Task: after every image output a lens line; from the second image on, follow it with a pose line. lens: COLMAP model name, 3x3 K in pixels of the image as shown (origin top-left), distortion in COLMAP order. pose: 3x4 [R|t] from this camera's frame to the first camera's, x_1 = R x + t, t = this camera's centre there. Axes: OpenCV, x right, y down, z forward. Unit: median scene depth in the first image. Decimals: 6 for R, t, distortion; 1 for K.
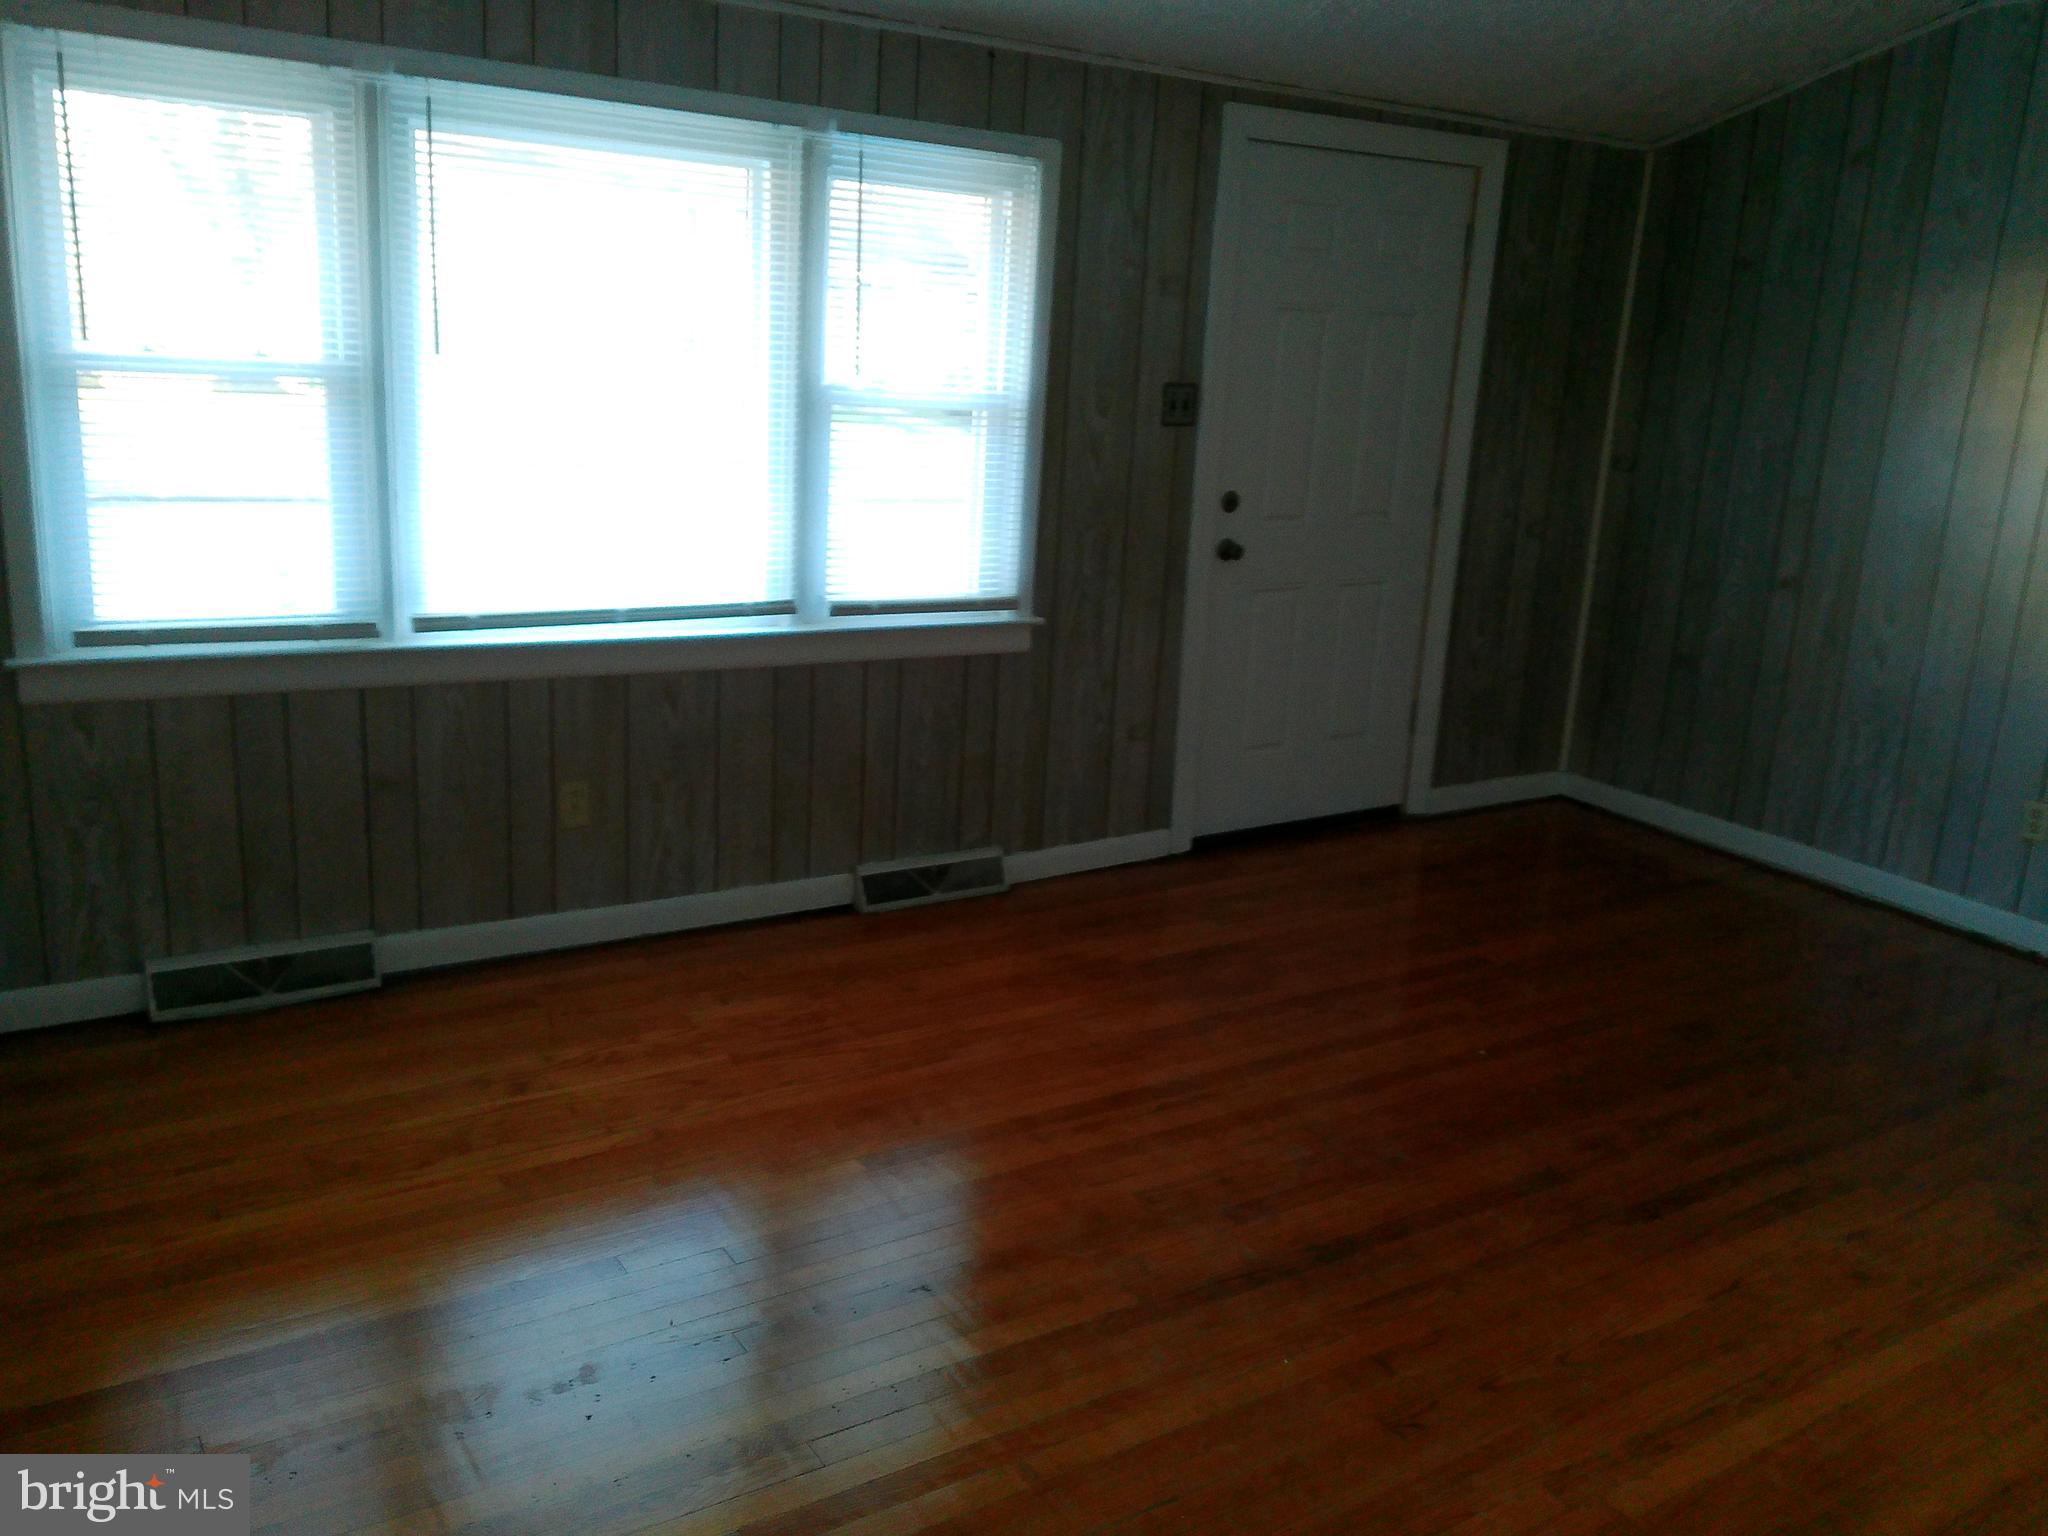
lens RADIAL K [[1705.0, 0, 1026.5], [0, 1705.0, 765.9], [0, 0, 1]] dist [0.041675, -0.083670]
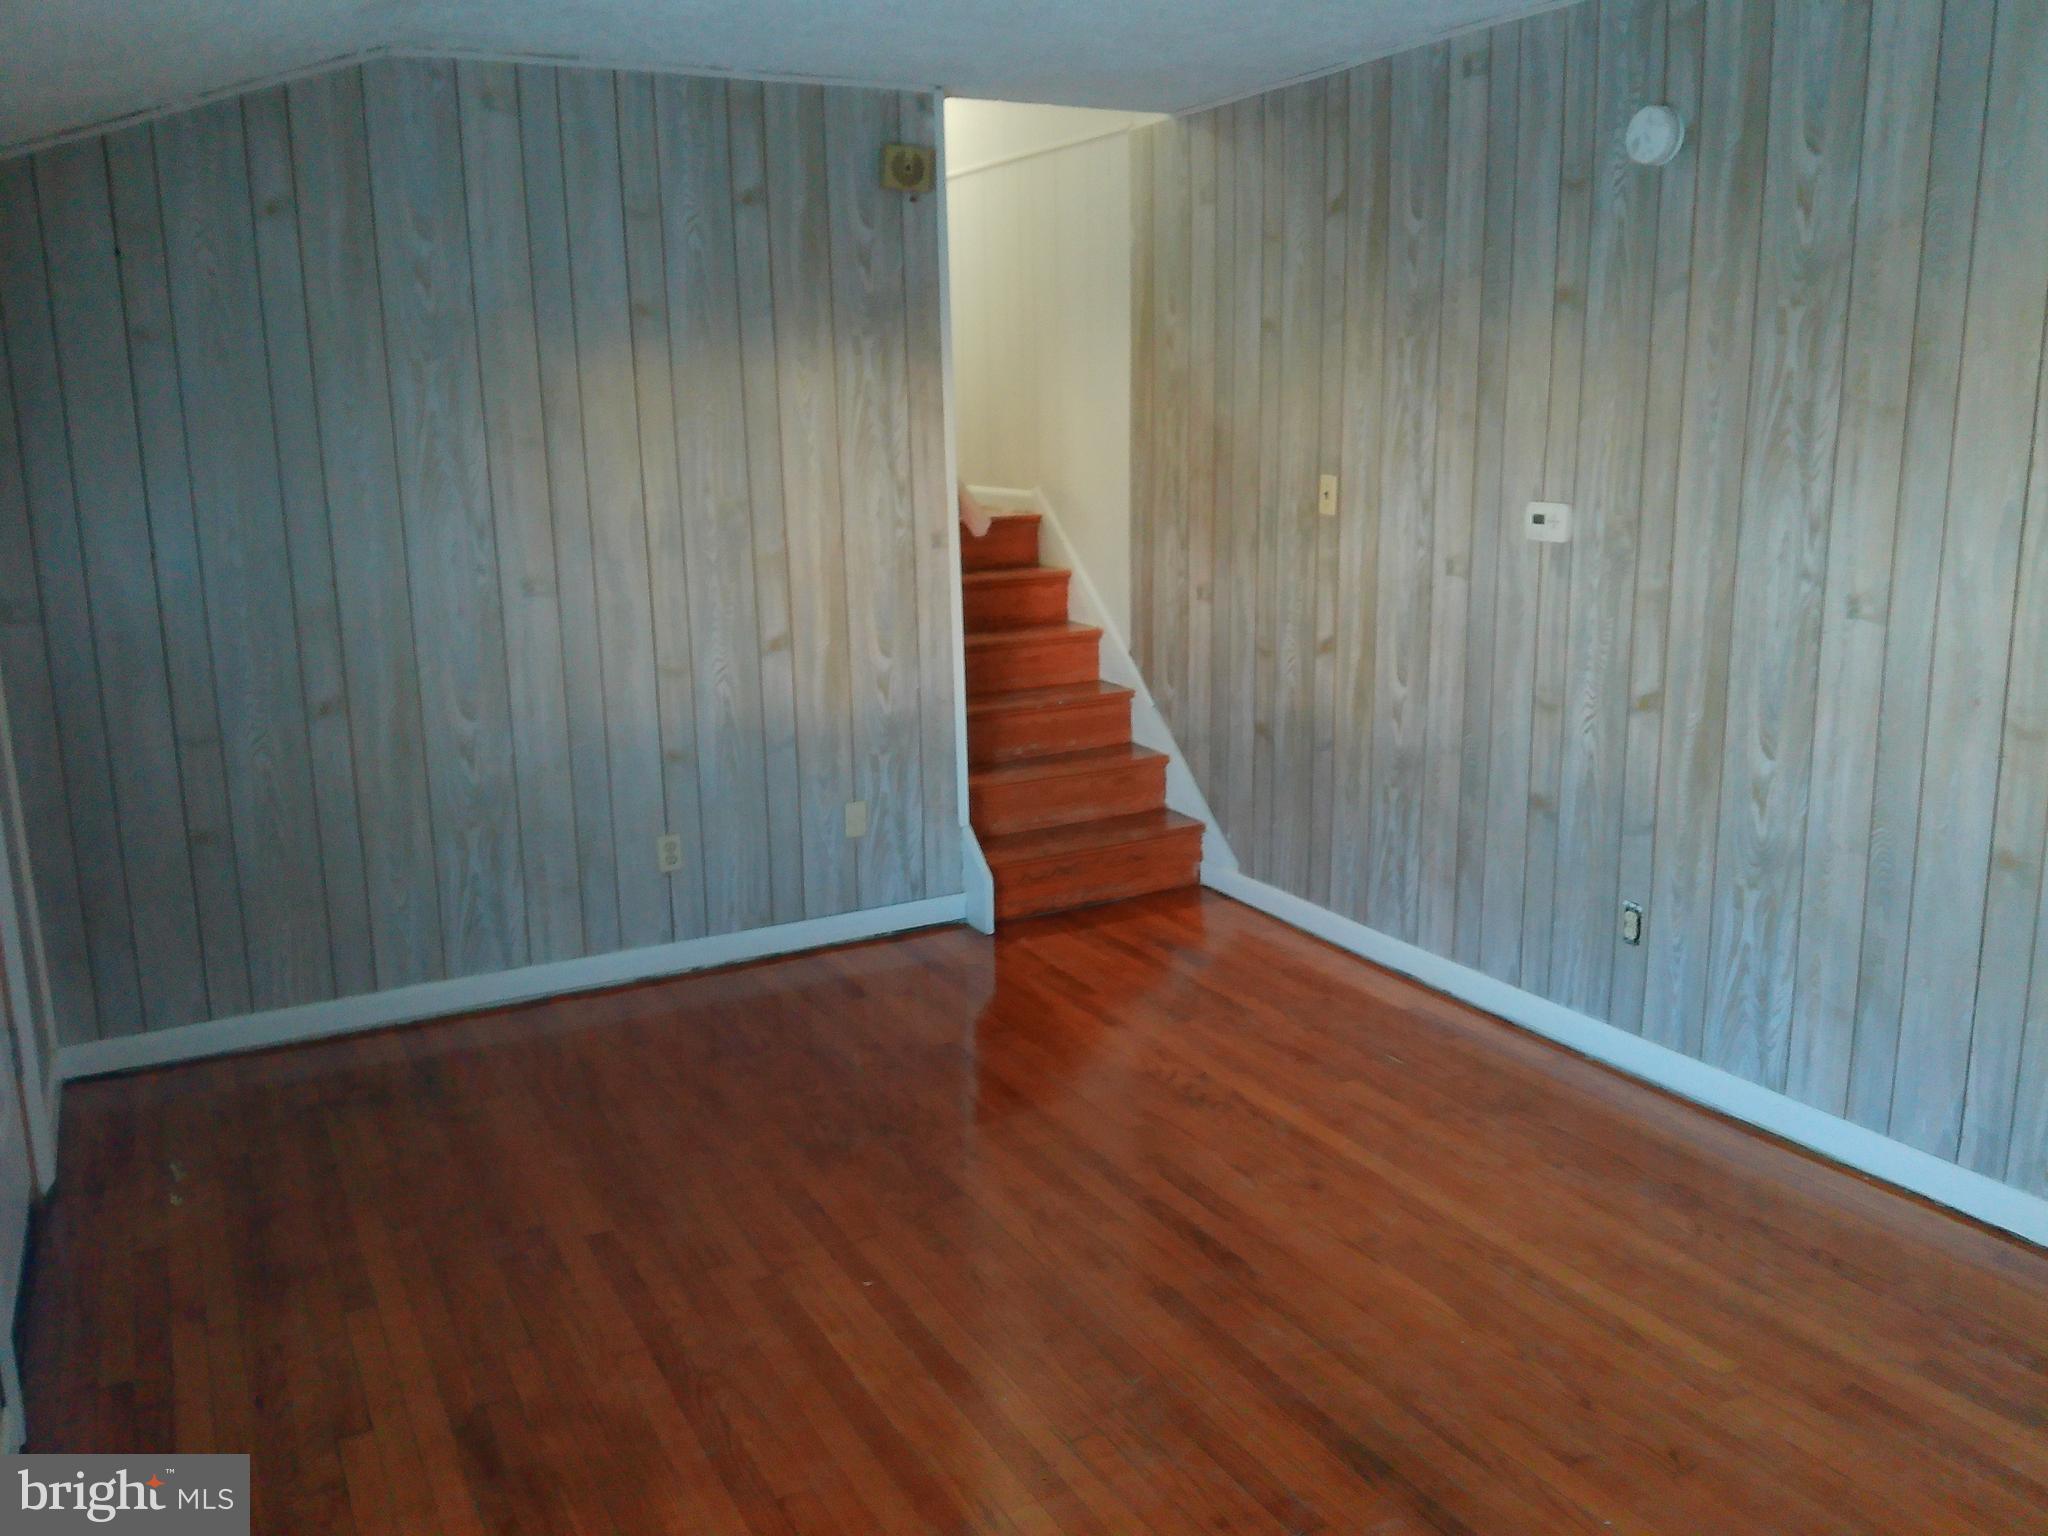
lens RADIAL K [[1705.0, 0, 1026.1], [0, 1705.0, 722.1], [0, 0, 1]] dist [0.041675, -0.083670]
pose [[0.067786, -0.237544, 0.969009, -0.391187], [0.280596, 0.936579, 0.209965, -0.200922], [-0.957429, 0.257668, 0.130141, 0.631039]]
